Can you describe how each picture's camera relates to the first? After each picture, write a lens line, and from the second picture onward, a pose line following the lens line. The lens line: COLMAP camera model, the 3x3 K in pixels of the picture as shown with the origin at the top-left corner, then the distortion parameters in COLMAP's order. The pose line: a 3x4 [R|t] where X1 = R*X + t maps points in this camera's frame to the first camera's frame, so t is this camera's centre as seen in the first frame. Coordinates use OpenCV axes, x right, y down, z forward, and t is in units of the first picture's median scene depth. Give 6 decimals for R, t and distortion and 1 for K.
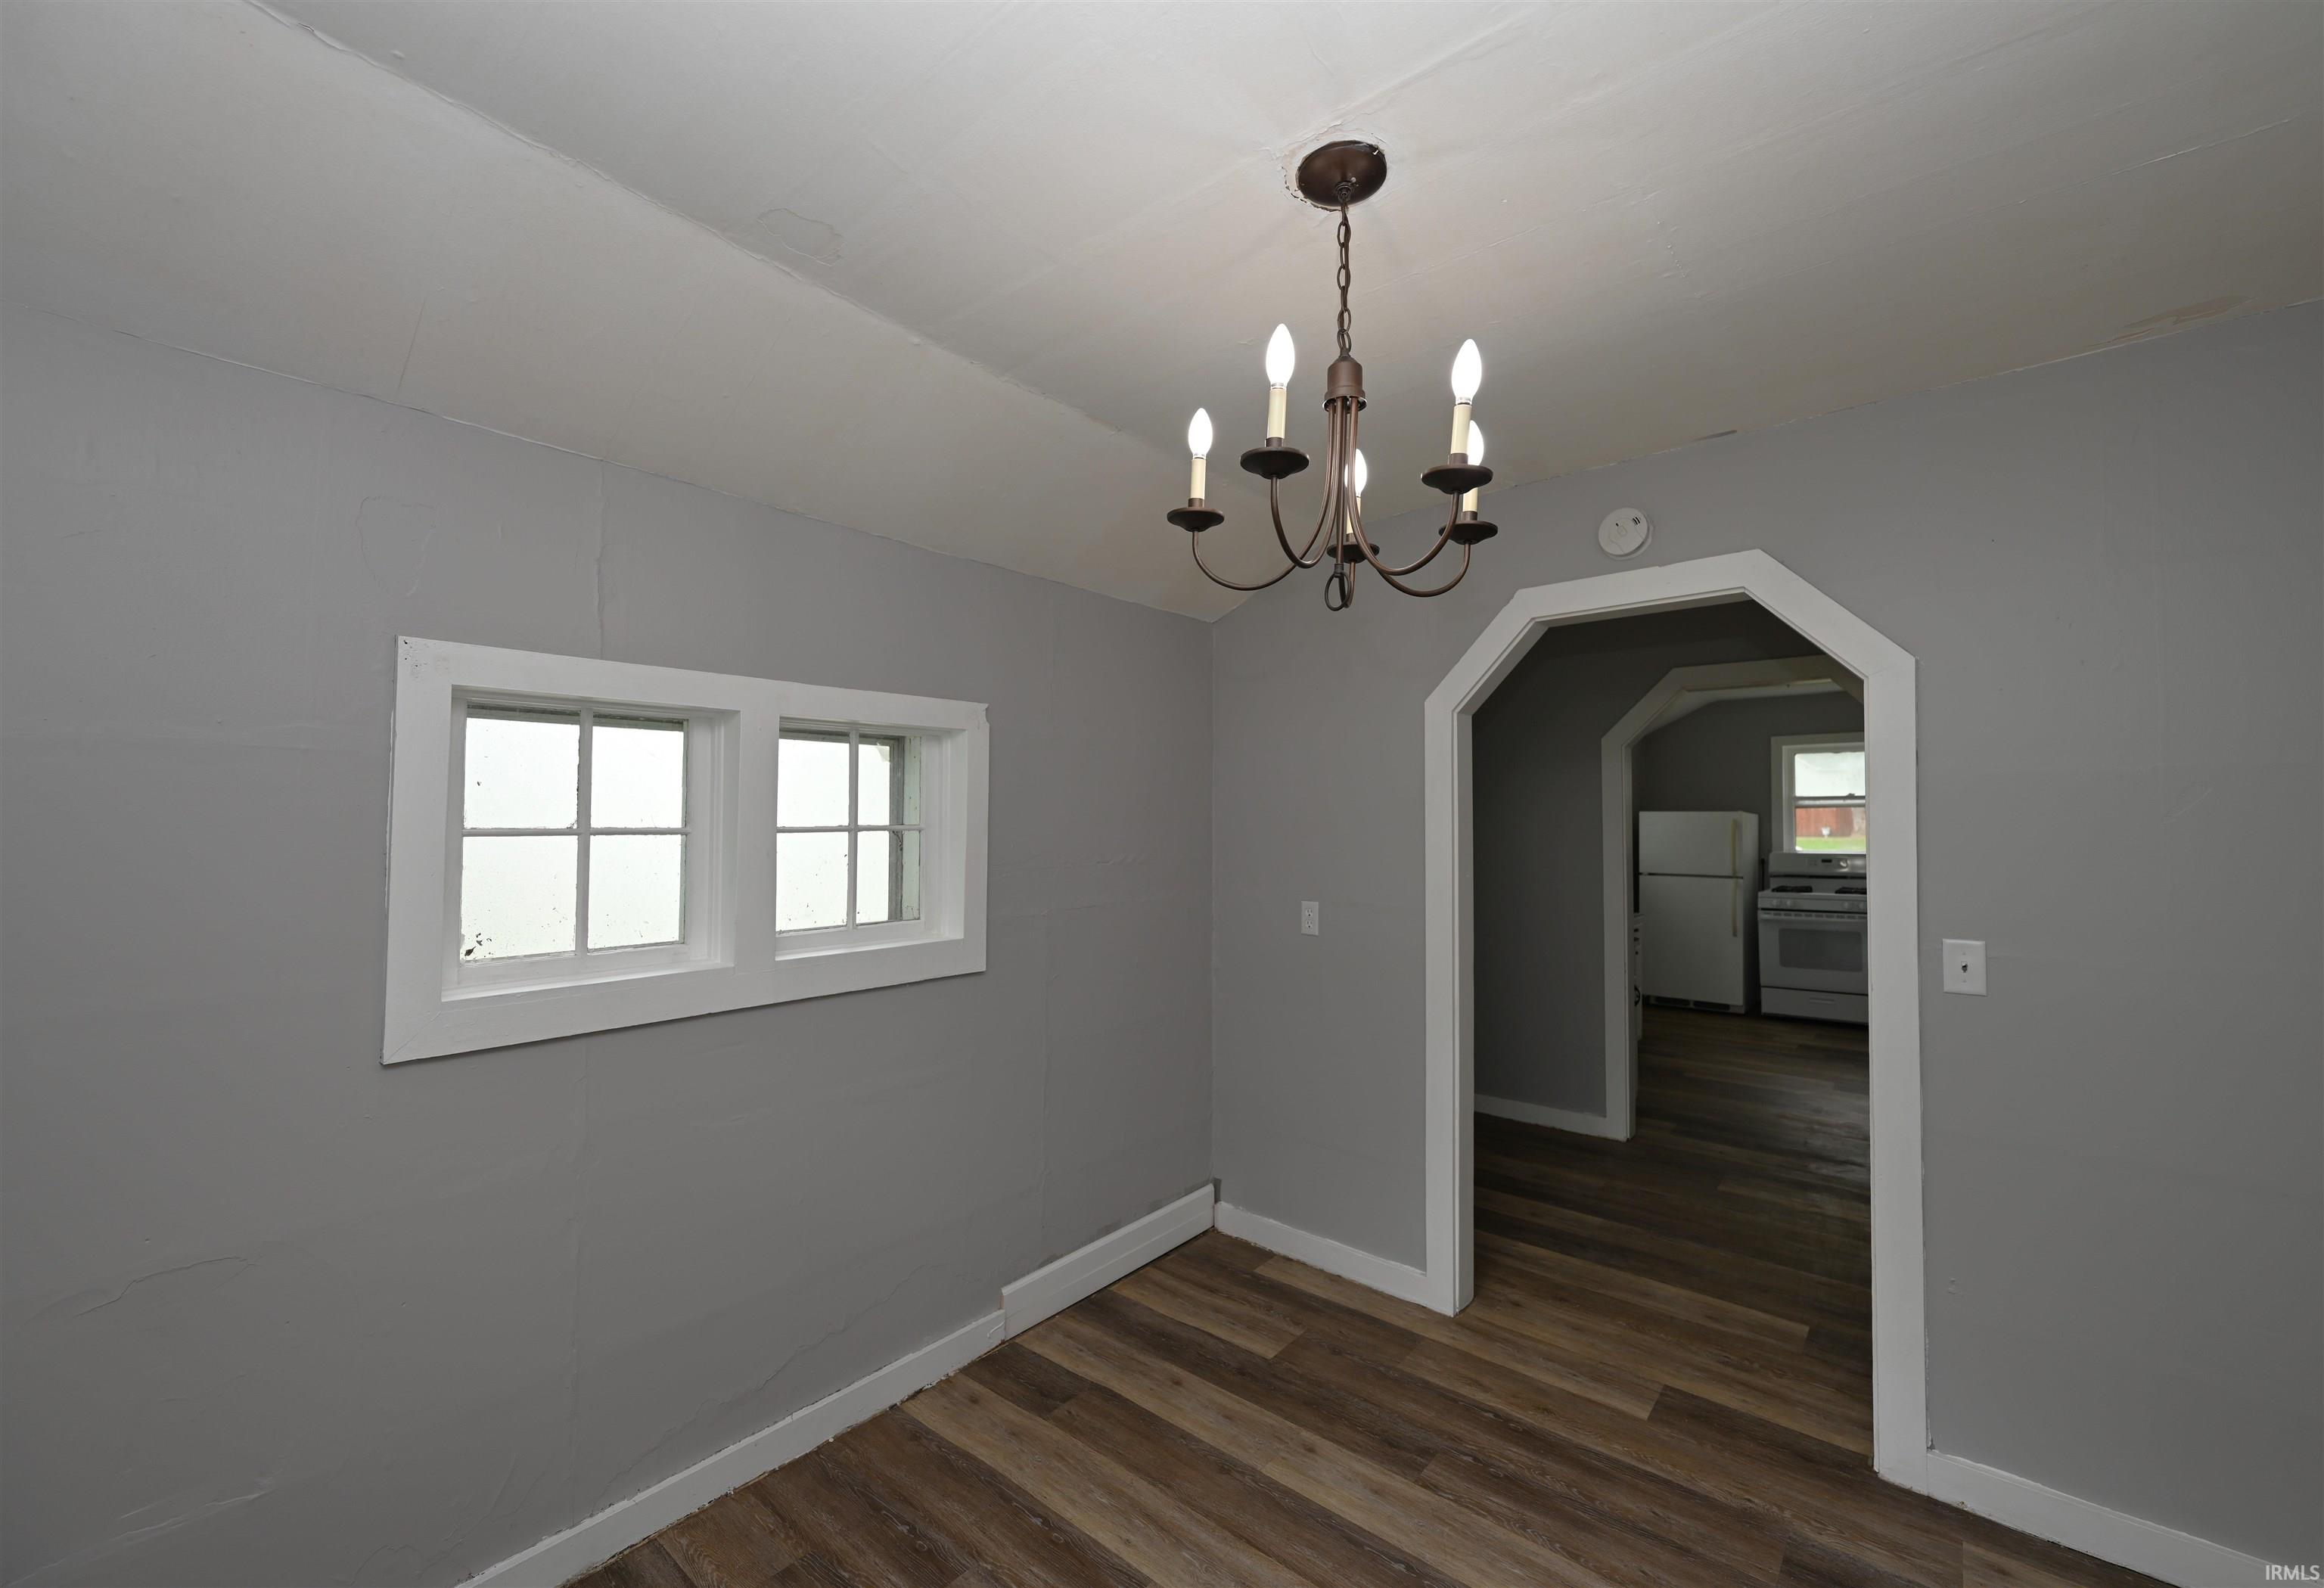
lens RADIAL K [[951.8, 0, 1215.5], [0, 951.8, 793.6], [0, 0, 1]] dist [0.000106, -0.000124]
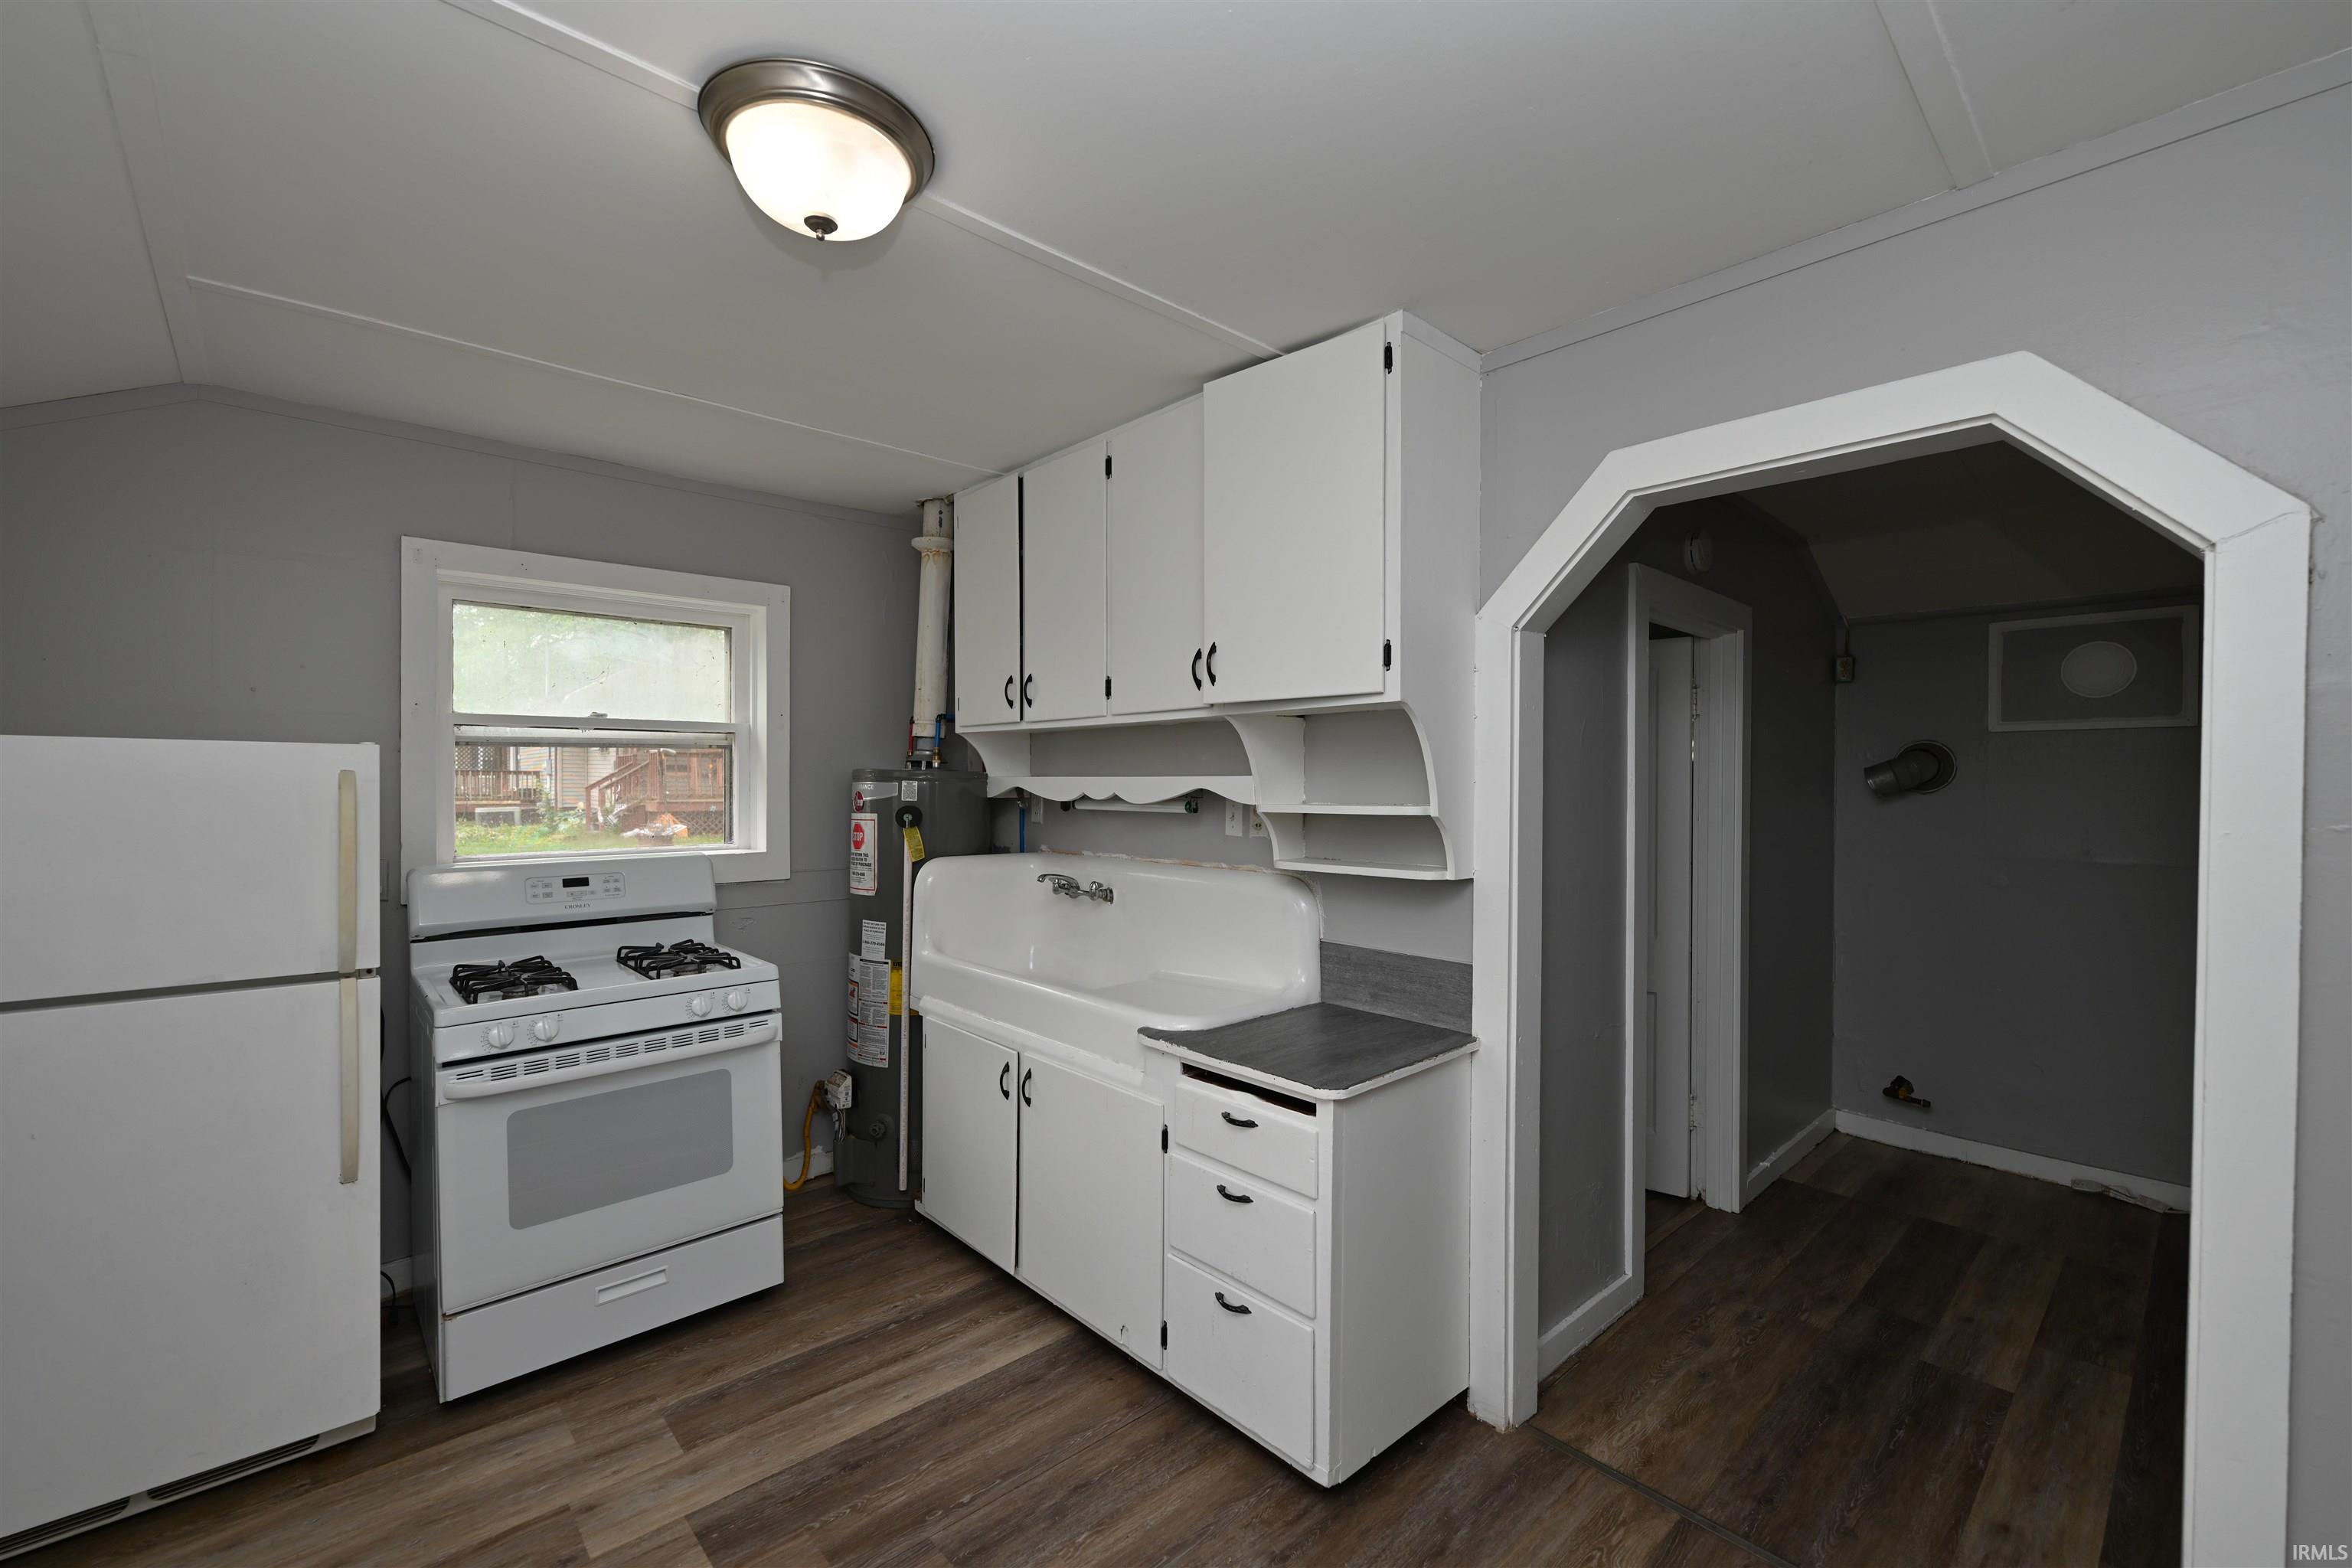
lens RADIAL K [[977.4, 0, 1181.4], [0, 977.4, 790.7], [0, 0, 1]] dist [-0.000992, 0.000270]
pose [[0.162778, -0.007582, 0.986634, 0.766482], [-0.028807, 0.999508, 0.012434, 0.056697], [-0.986242, -0.030446, 0.162479, 1.821981]]
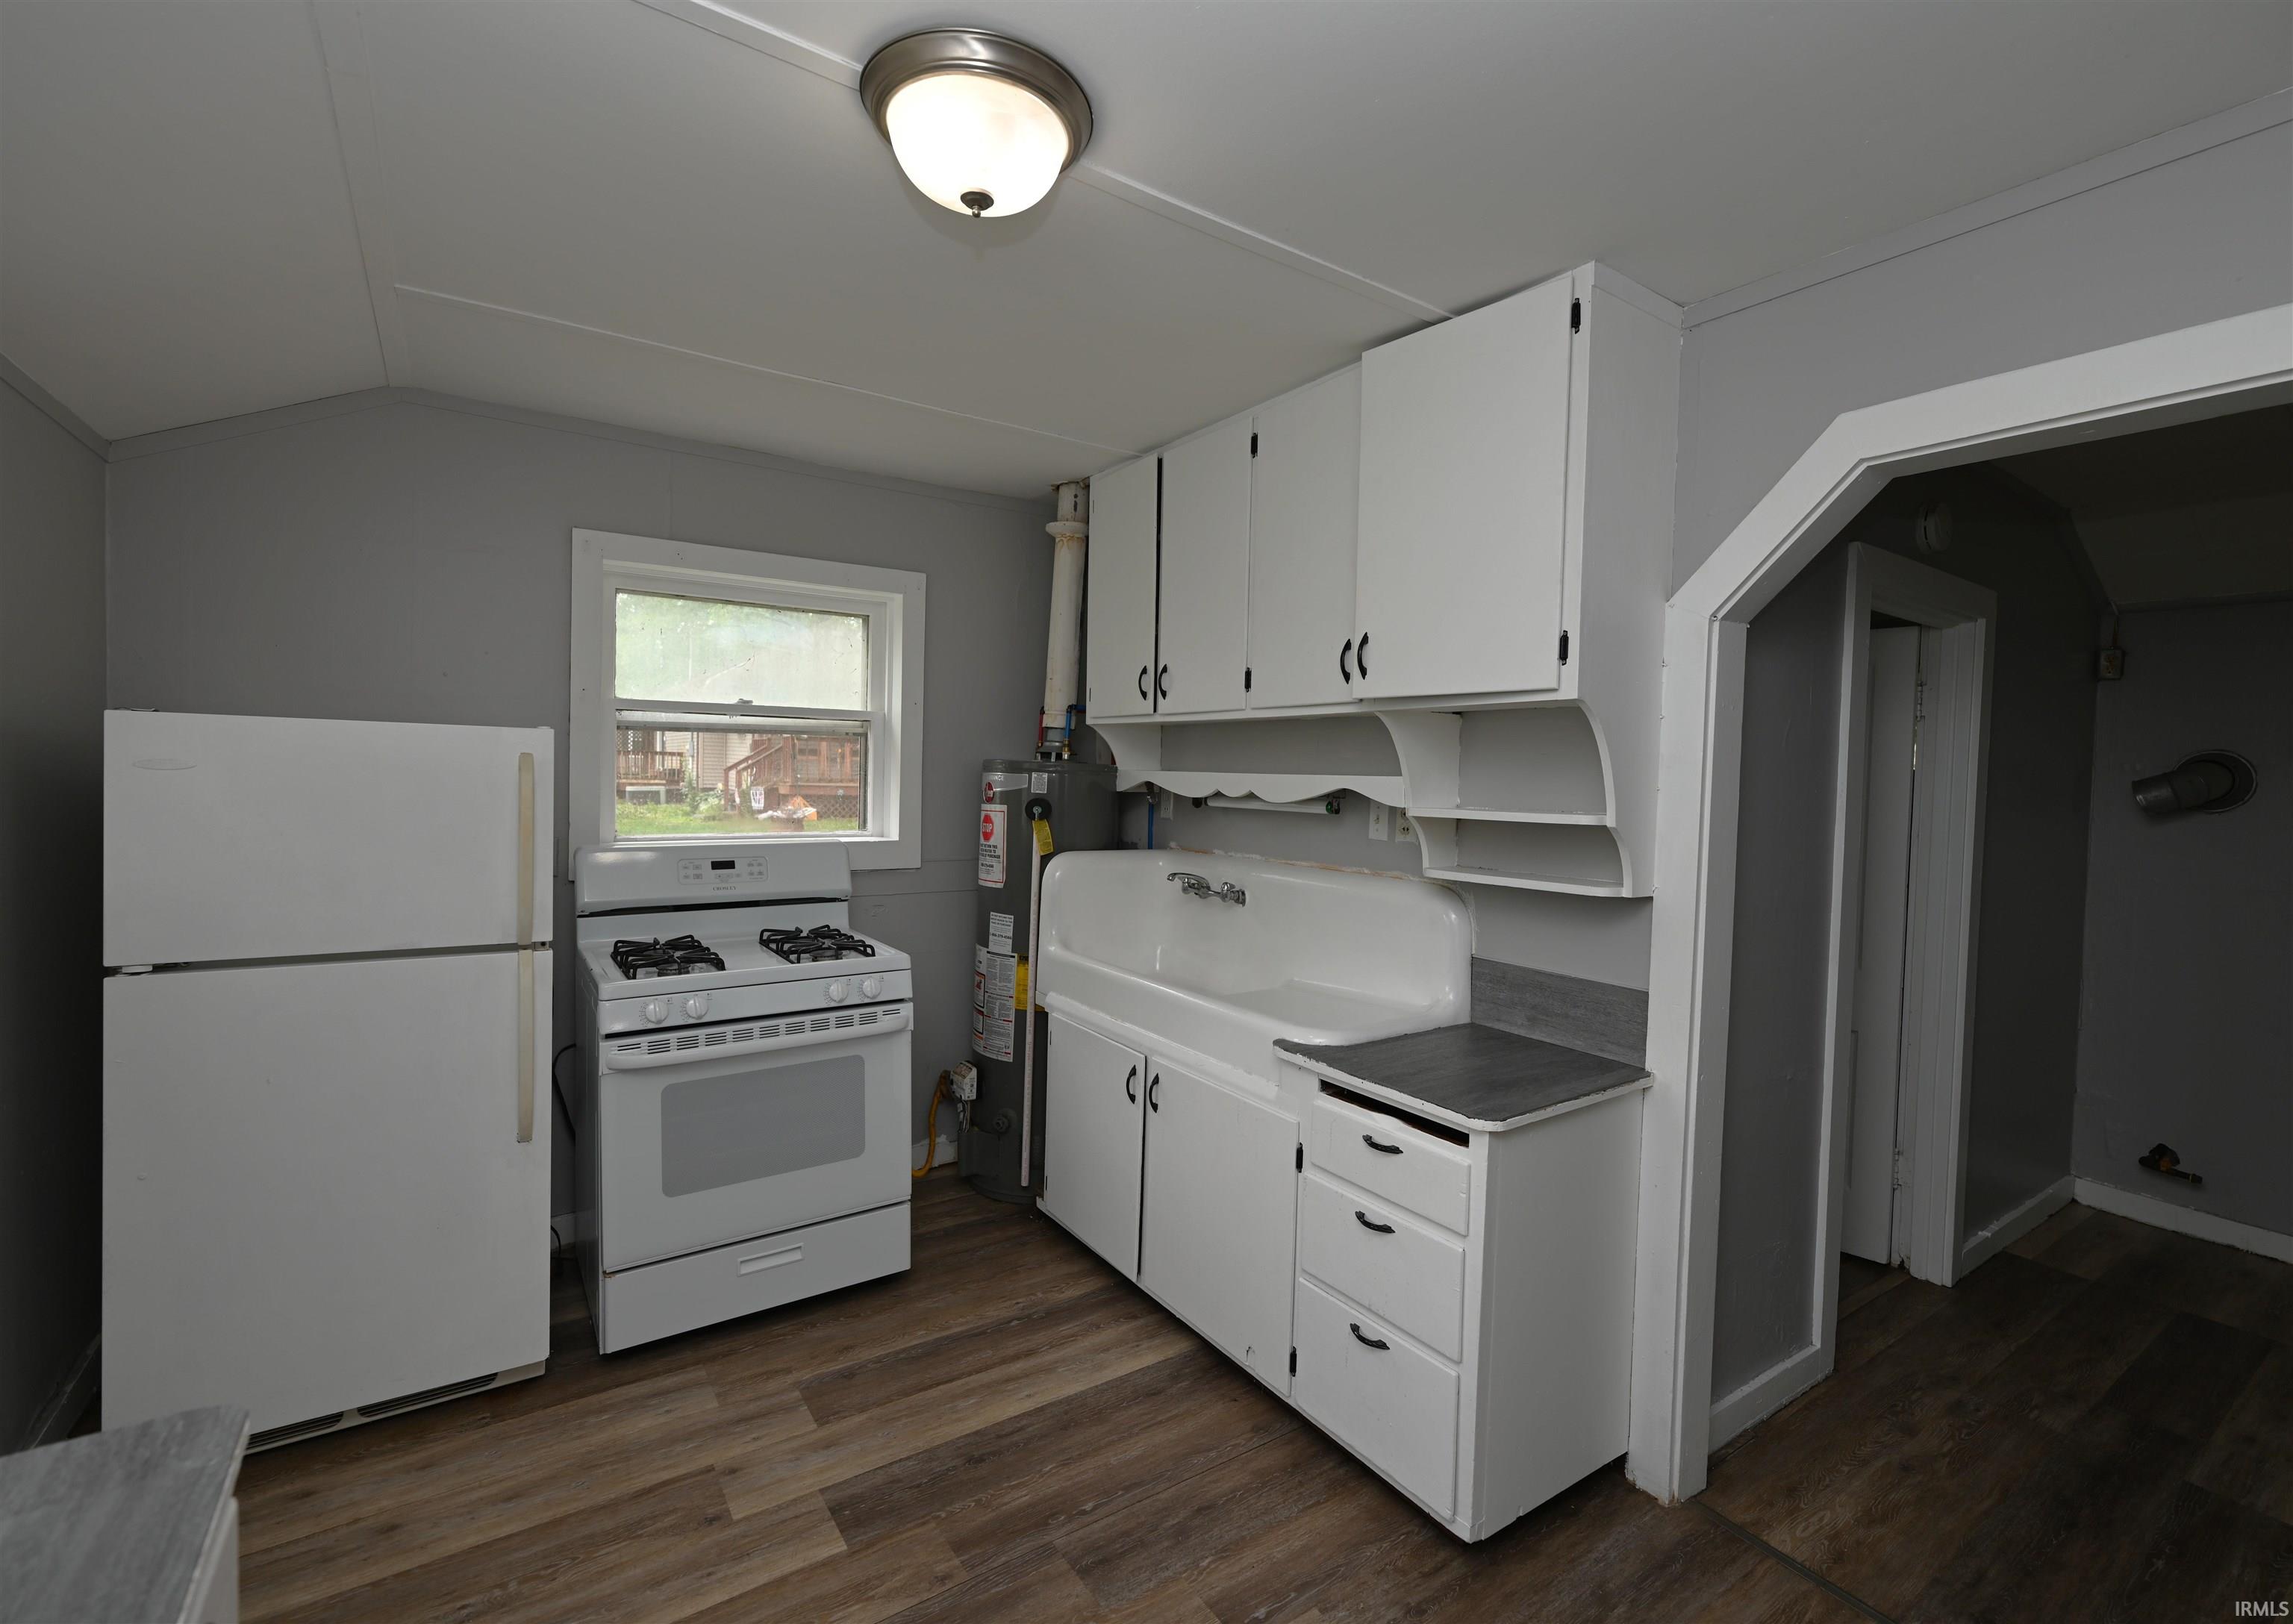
lens RADIAL K [[1017.2, 0, 1159.4], [0, 1017.2, 806.9], [0, 0, 1]] dist [-0.000635, 0.000305]
pose [[0.300965, -0.024016, 0.953333, 0.772028], [-0.050089, 0.997905, 0.040952, 0.052991], [-0.952319, -0.060077, 0.299131, 1.840575]]
